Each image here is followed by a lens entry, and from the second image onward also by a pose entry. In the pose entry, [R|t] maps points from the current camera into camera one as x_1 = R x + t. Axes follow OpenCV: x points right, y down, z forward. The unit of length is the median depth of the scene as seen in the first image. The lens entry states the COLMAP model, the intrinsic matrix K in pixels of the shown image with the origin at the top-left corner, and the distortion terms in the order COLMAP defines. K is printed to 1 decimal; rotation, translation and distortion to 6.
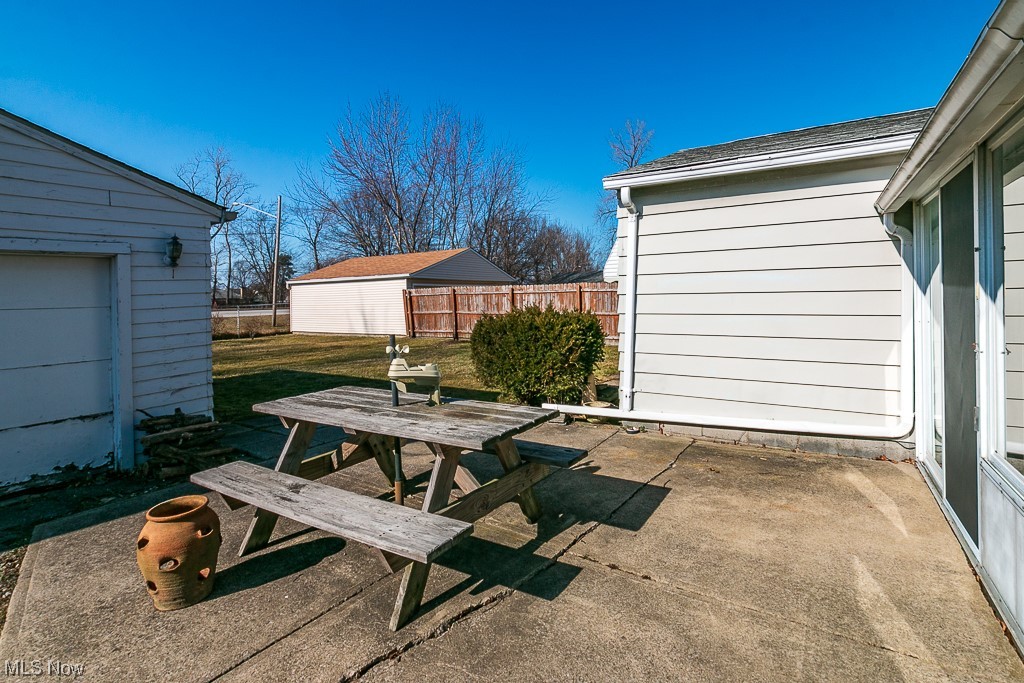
lens RADIAL K [[484.7, 0, 509.3], [0, 484.7, 301.5], [0, 0, 1]] dist [-0.002303, -0.000188]
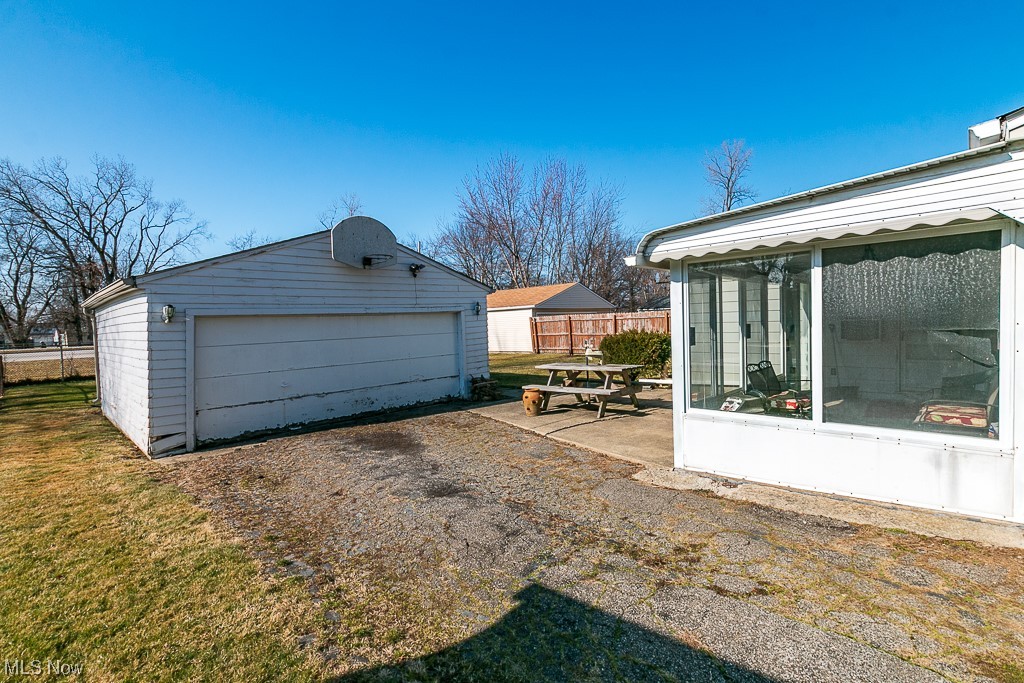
lens RADIAL K [[488.4, 0, 512.0], [0, 488.4, 341.5], [0, 0, 1]] dist [-0.002403, -0.000256]
pose [[0.982941, -0.009447, -0.183677, -0.026386], [0.016146, 0.999256, 0.035015, -0.006978], [0.183210, -0.037383, 0.982363, -0.373498]]
